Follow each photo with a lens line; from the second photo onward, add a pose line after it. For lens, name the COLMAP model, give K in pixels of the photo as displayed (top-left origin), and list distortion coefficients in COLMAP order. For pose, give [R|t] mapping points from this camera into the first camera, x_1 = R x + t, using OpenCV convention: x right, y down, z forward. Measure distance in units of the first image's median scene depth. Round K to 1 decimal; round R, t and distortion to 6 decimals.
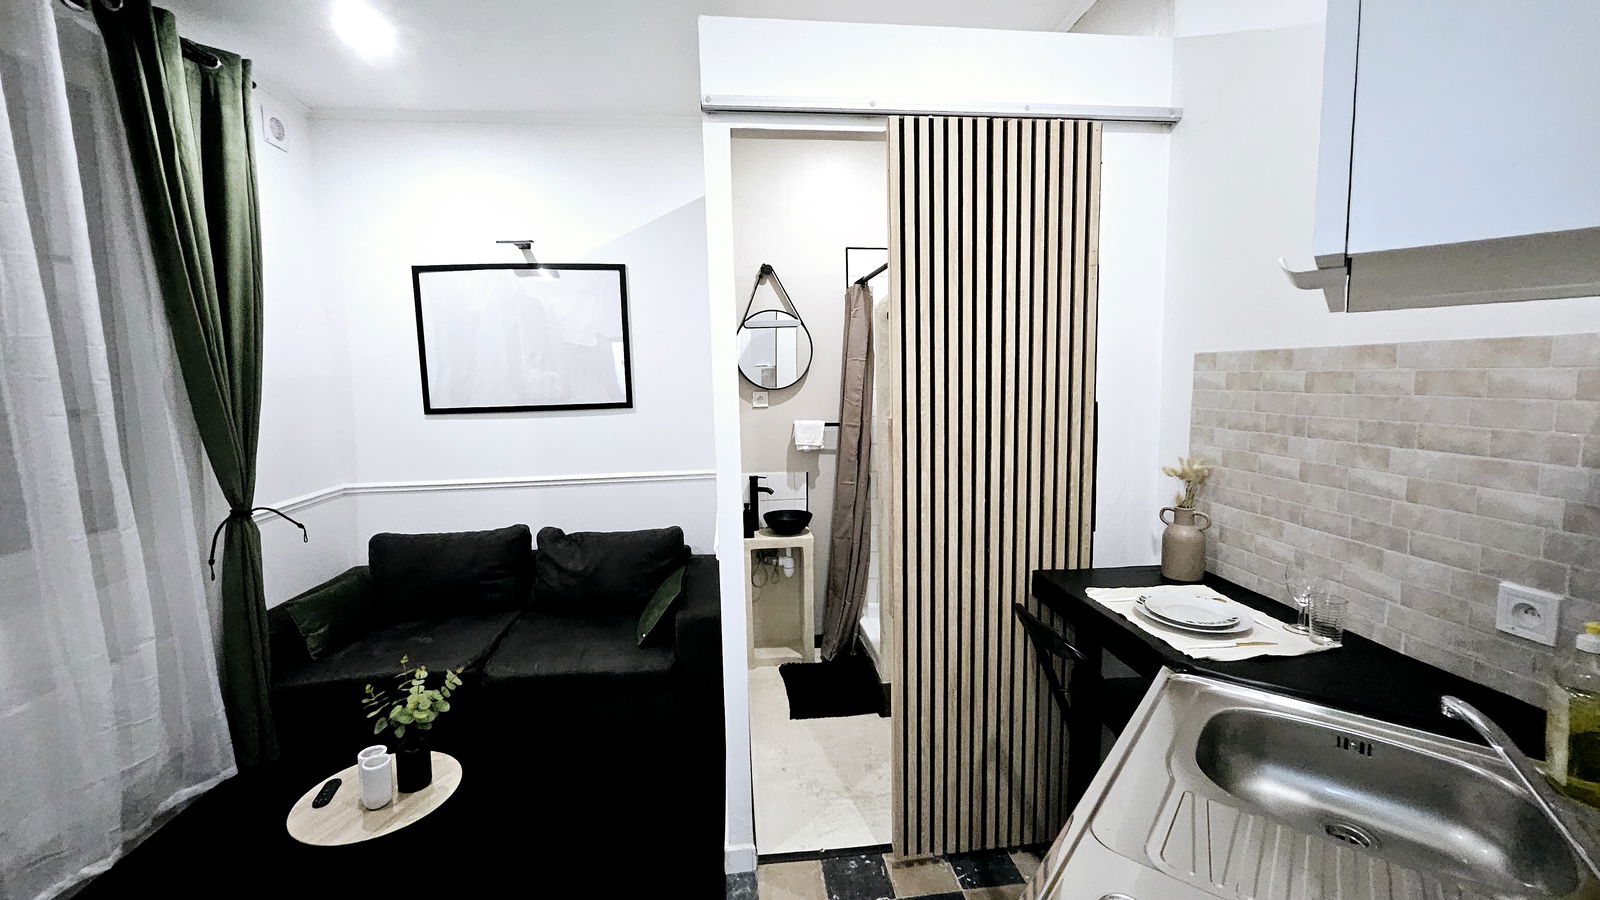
lens RADIAL K [[643.8, 0, 802.2], [0, 643.8, 458.9], [0, 0, 1]] dist [0.002345, -0.000447]
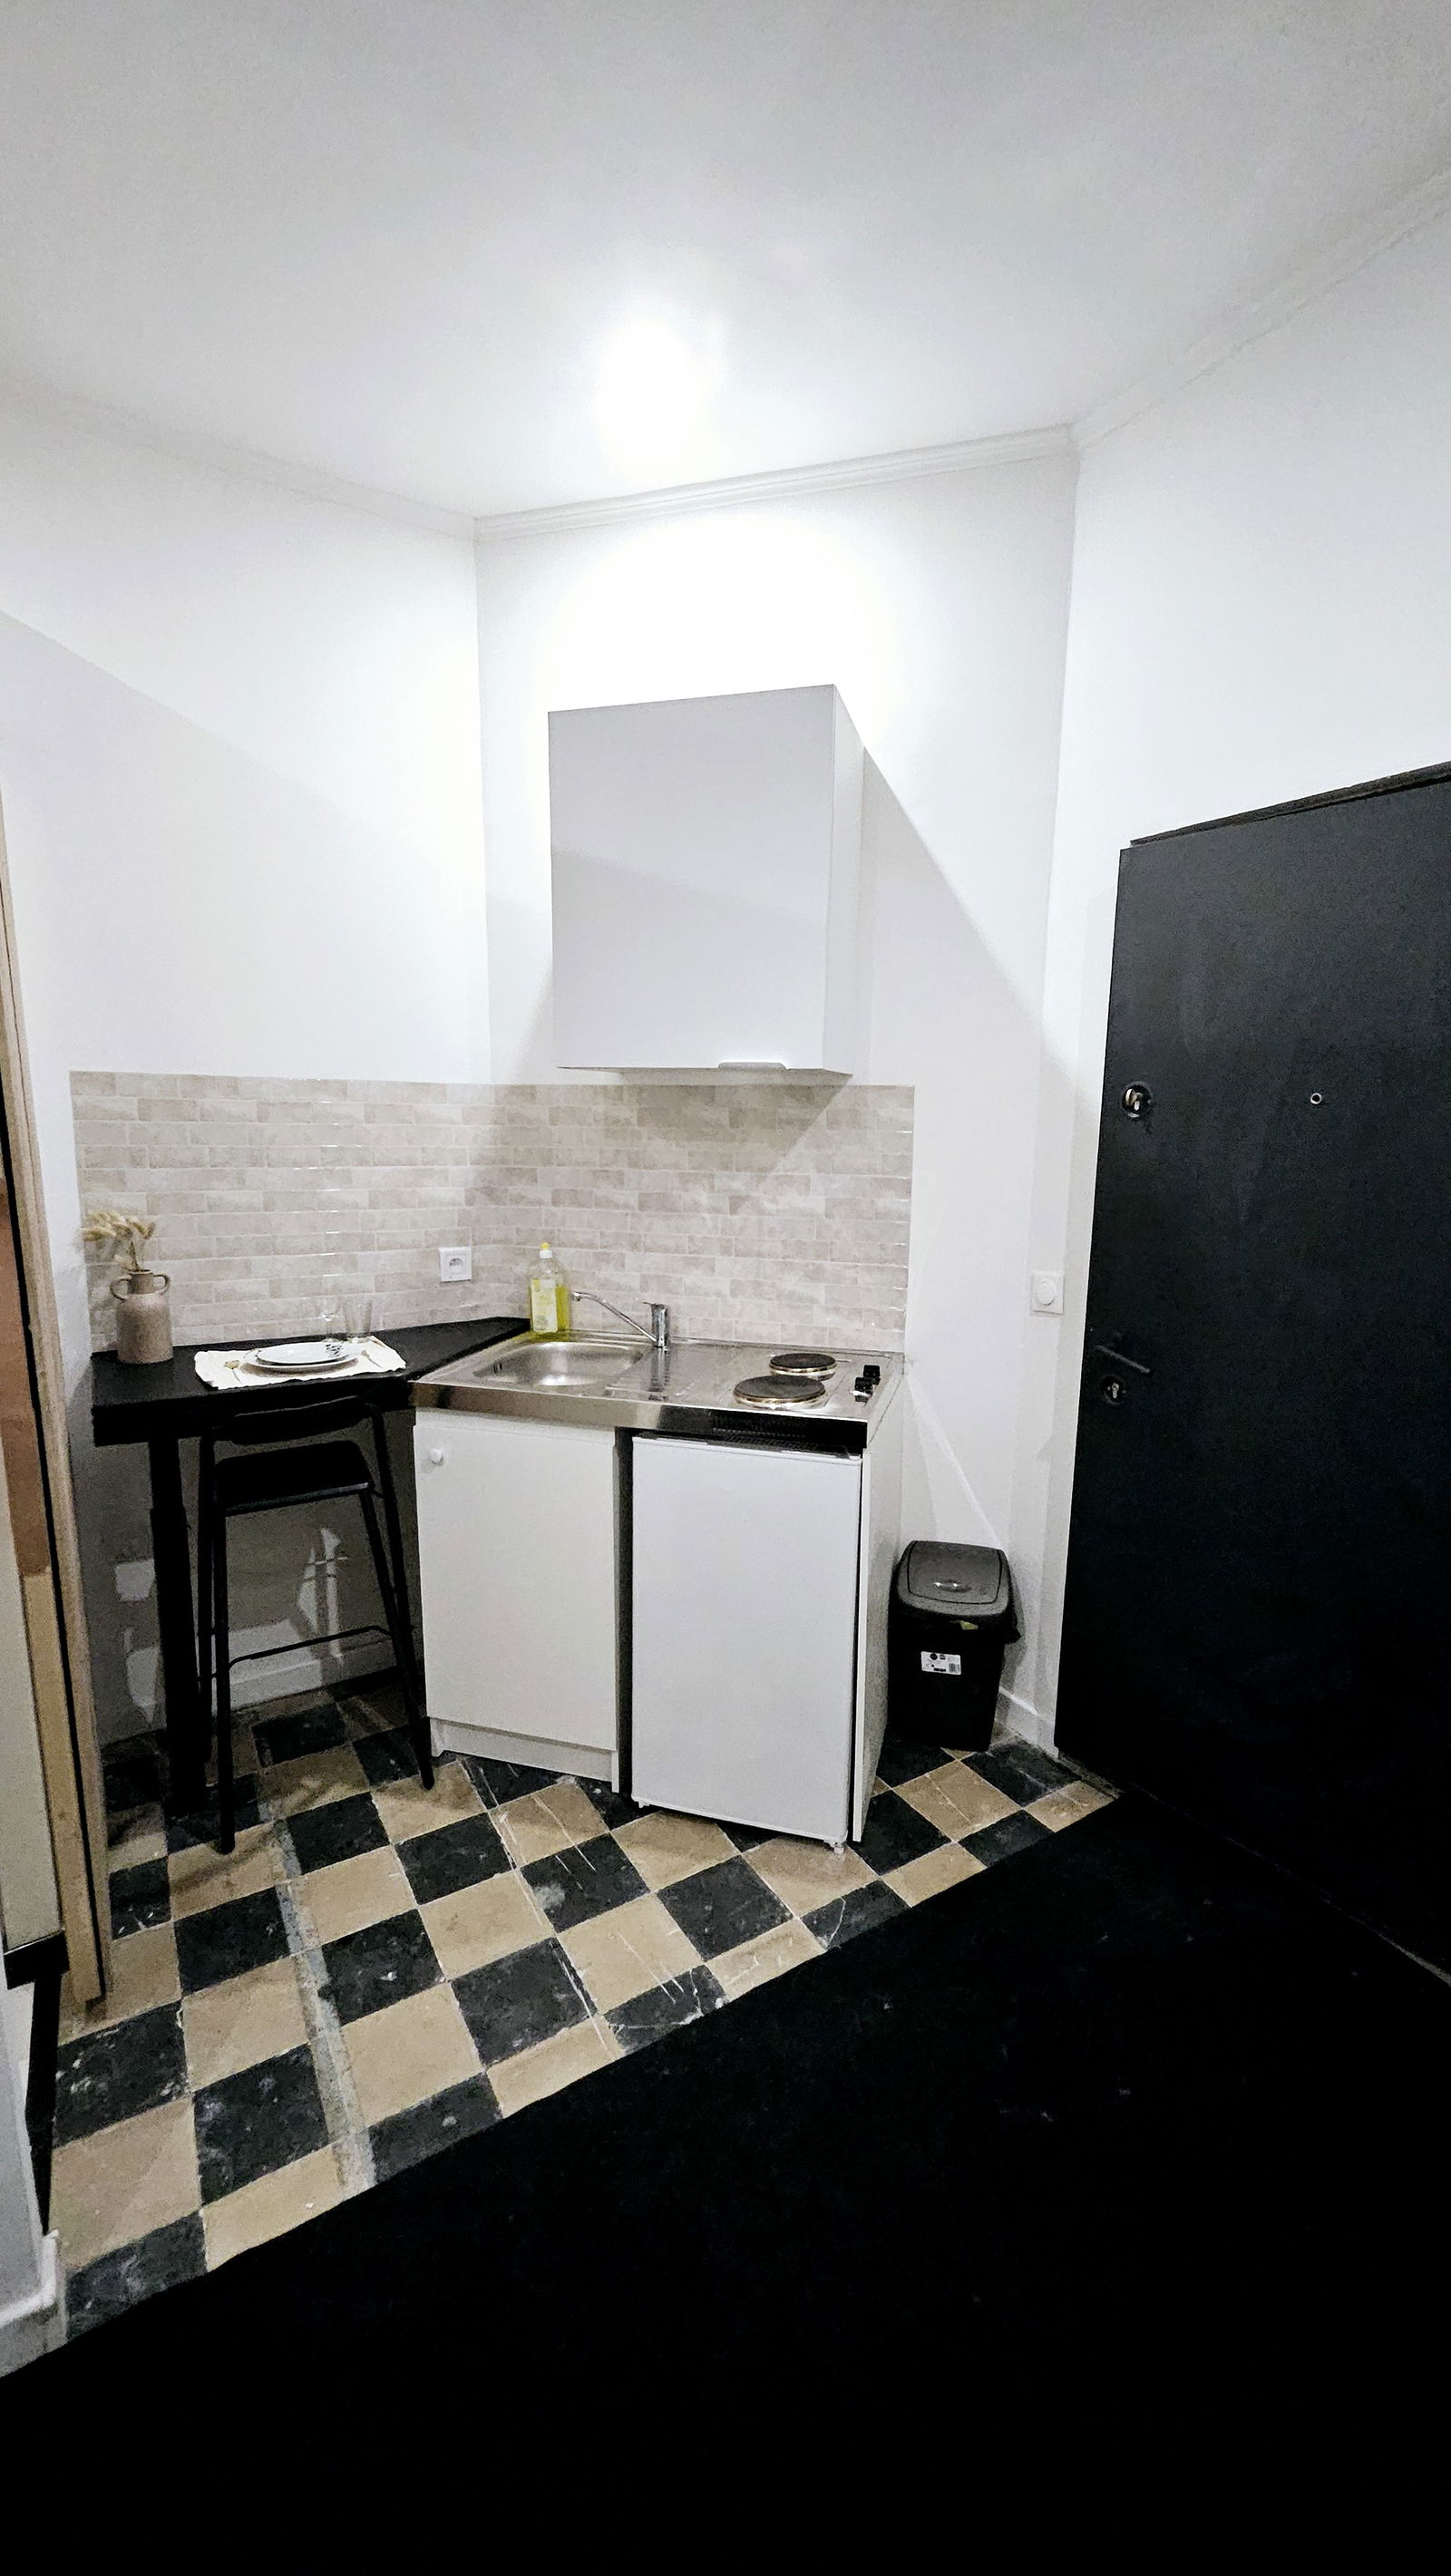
lens RADIAL K [[1015.2, 0, 737.7], [0, 1015.2, 1306.1], [0, 0, 1]] dist [-0.004305, -0.000103]
pose [[-0.428136, -0.154679, 0.890379, -1.205816], [0.106496, 0.969743, 0.219674, -0.112939], [-0.897418, 0.188872, -0.398709, 1.233564]]
